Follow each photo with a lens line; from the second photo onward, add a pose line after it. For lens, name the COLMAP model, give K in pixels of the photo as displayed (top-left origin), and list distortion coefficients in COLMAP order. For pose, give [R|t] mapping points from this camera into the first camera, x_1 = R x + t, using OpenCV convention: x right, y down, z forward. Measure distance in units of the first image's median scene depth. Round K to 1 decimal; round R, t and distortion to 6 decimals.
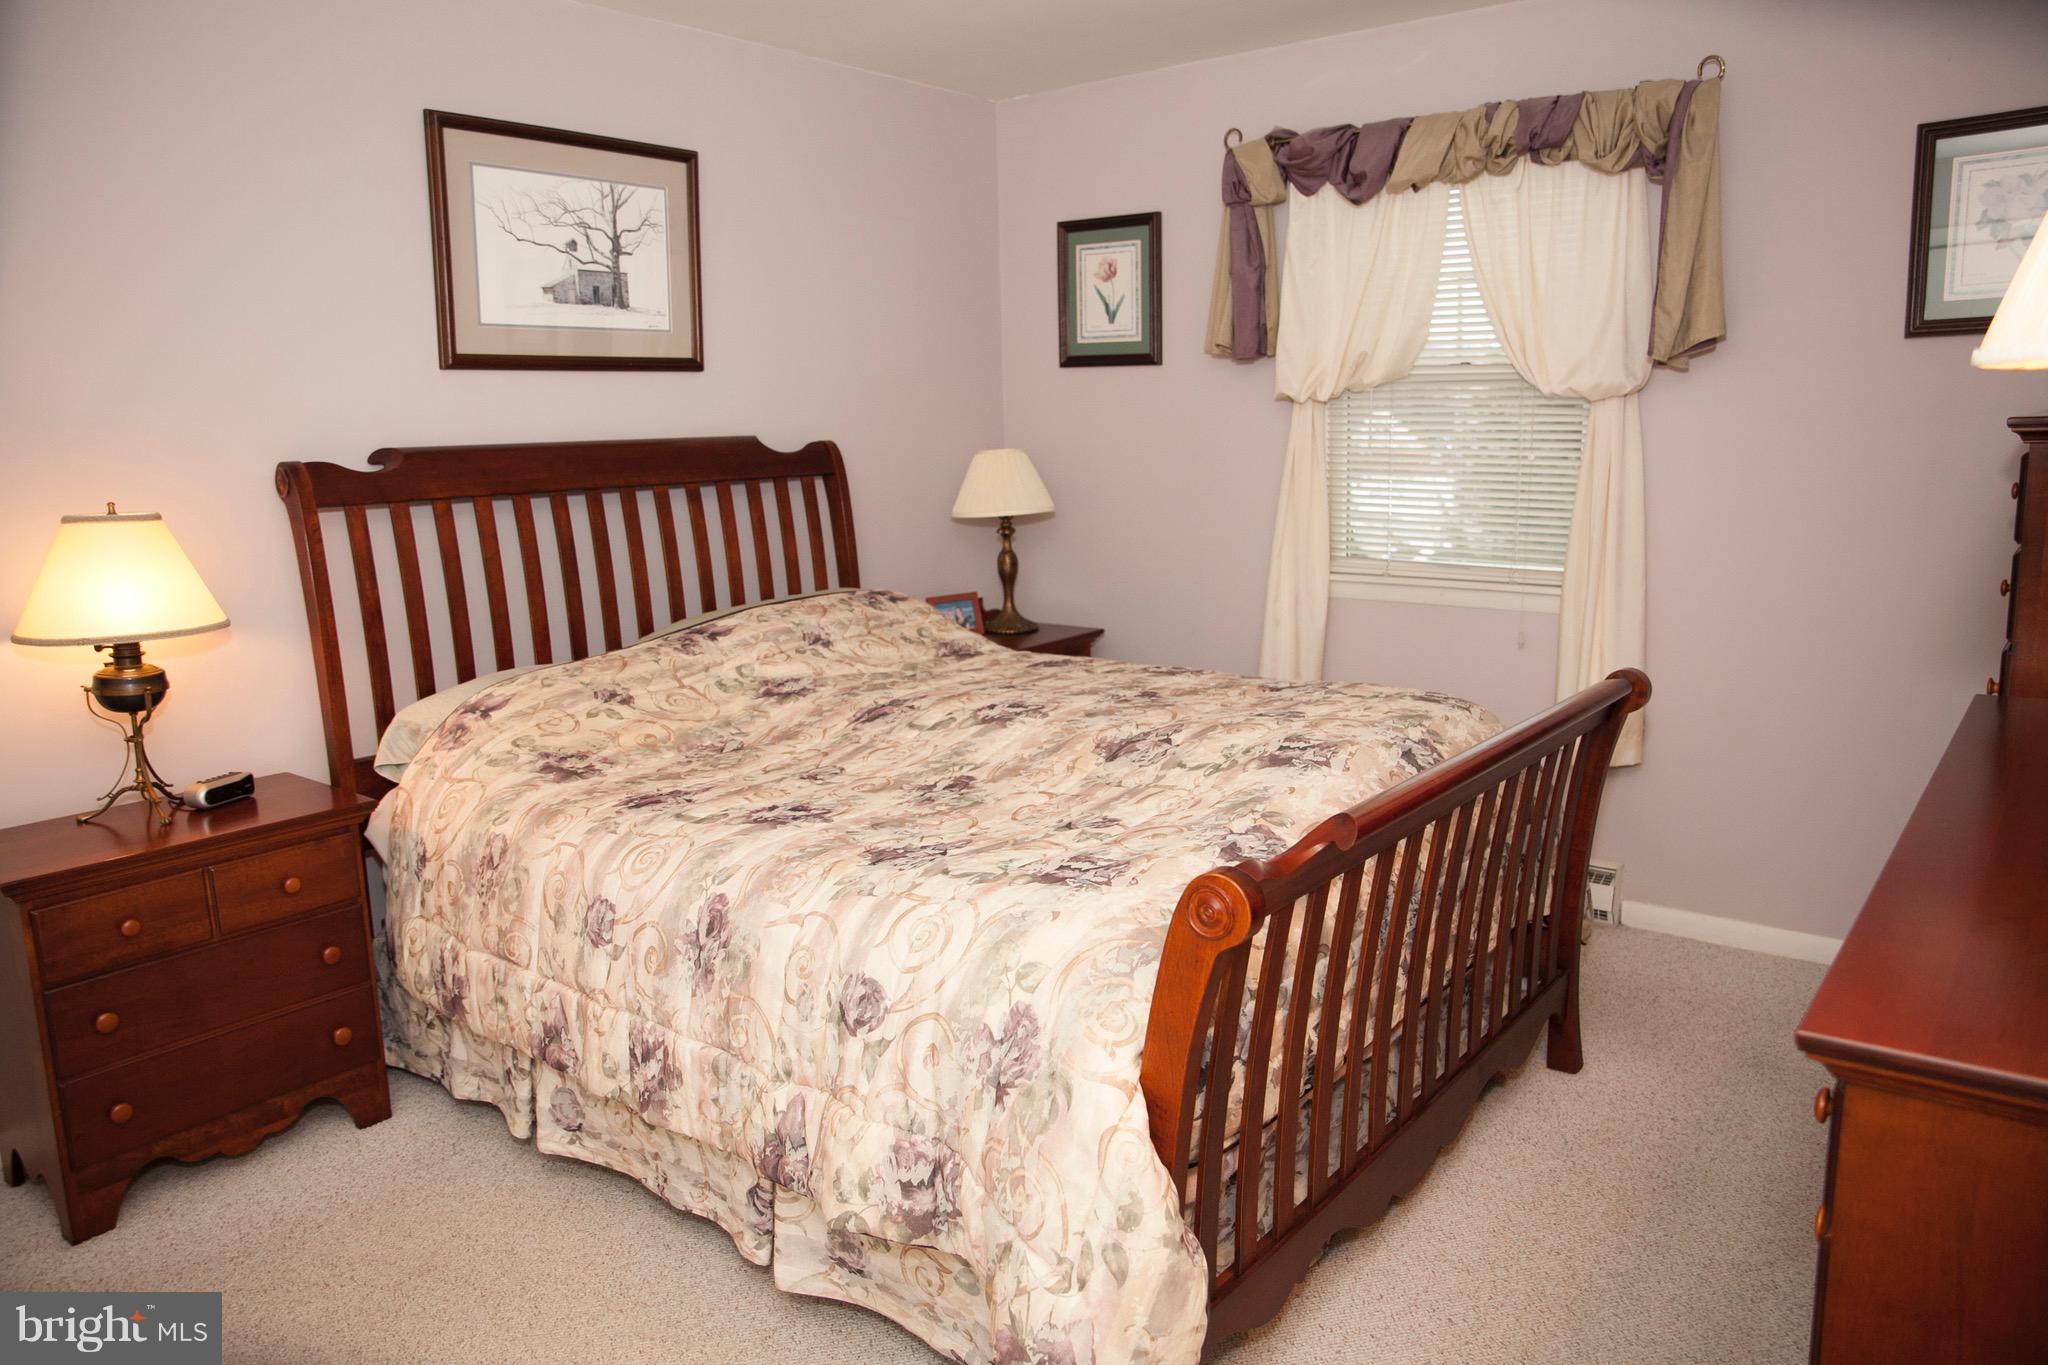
lens RADIAL K [[1423.6, 0, 1016.5], [0, 1423.6, 685.5], [0, 0, 1]] dist [-0.106590, 0.085621]
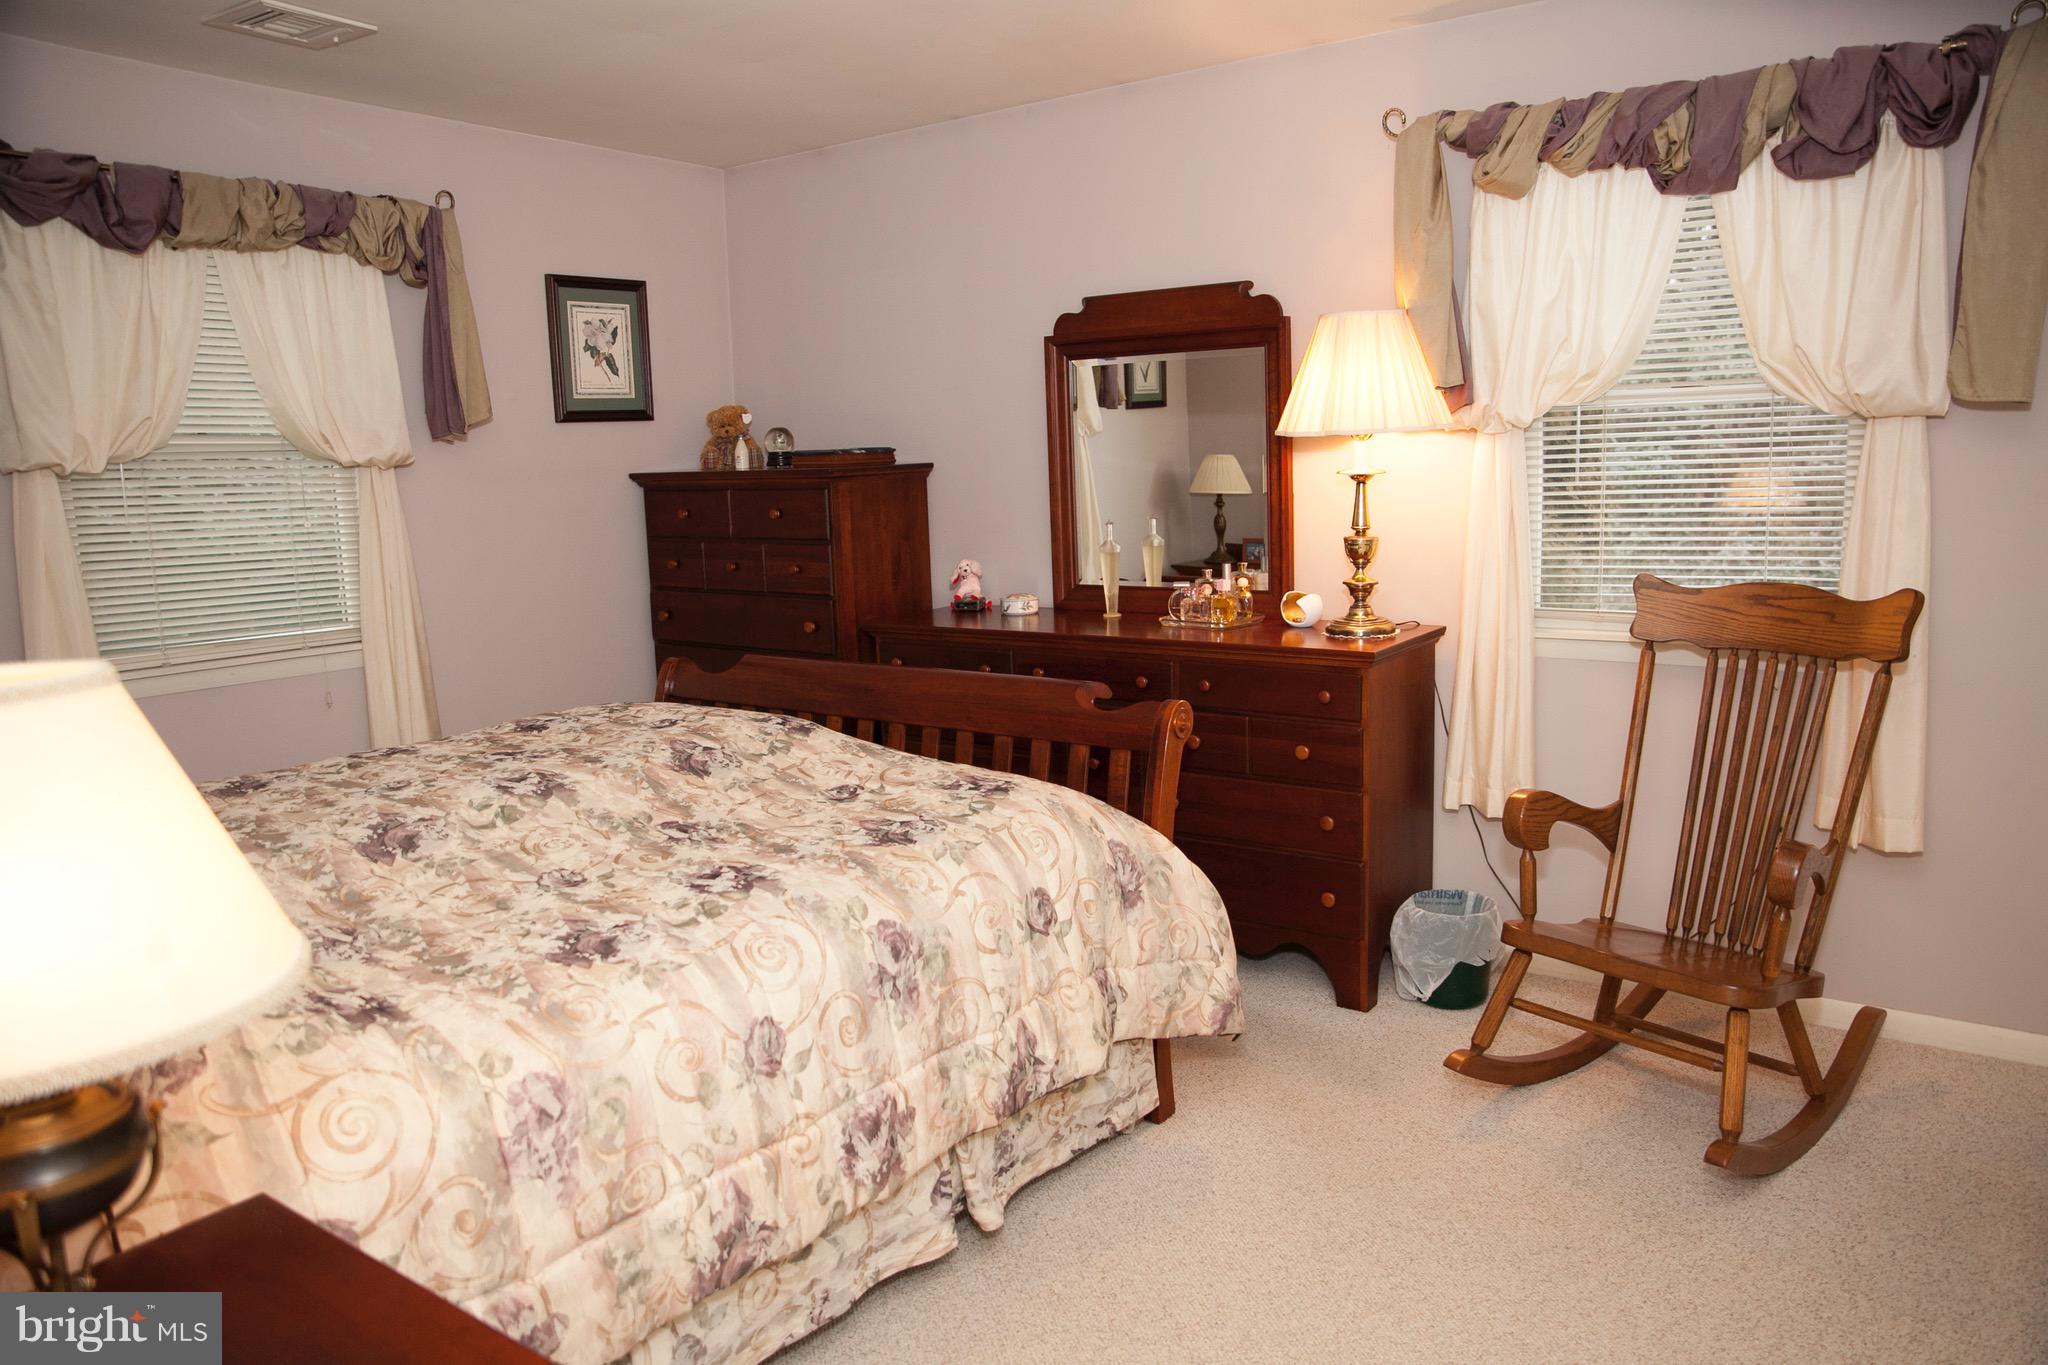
lens RADIAL K [[1423.6, 0, 1016.5], [0, 1423.6, 685.5], [0, 0, 1]] dist [-0.106590, 0.085621]
pose [[-0.016050, -0.146121, 0.989137, -1.038076], [0.229009, 0.962430, 0.145892, -0.120497], [-0.973292, 0.228862, 0.018016, 0.749461]]
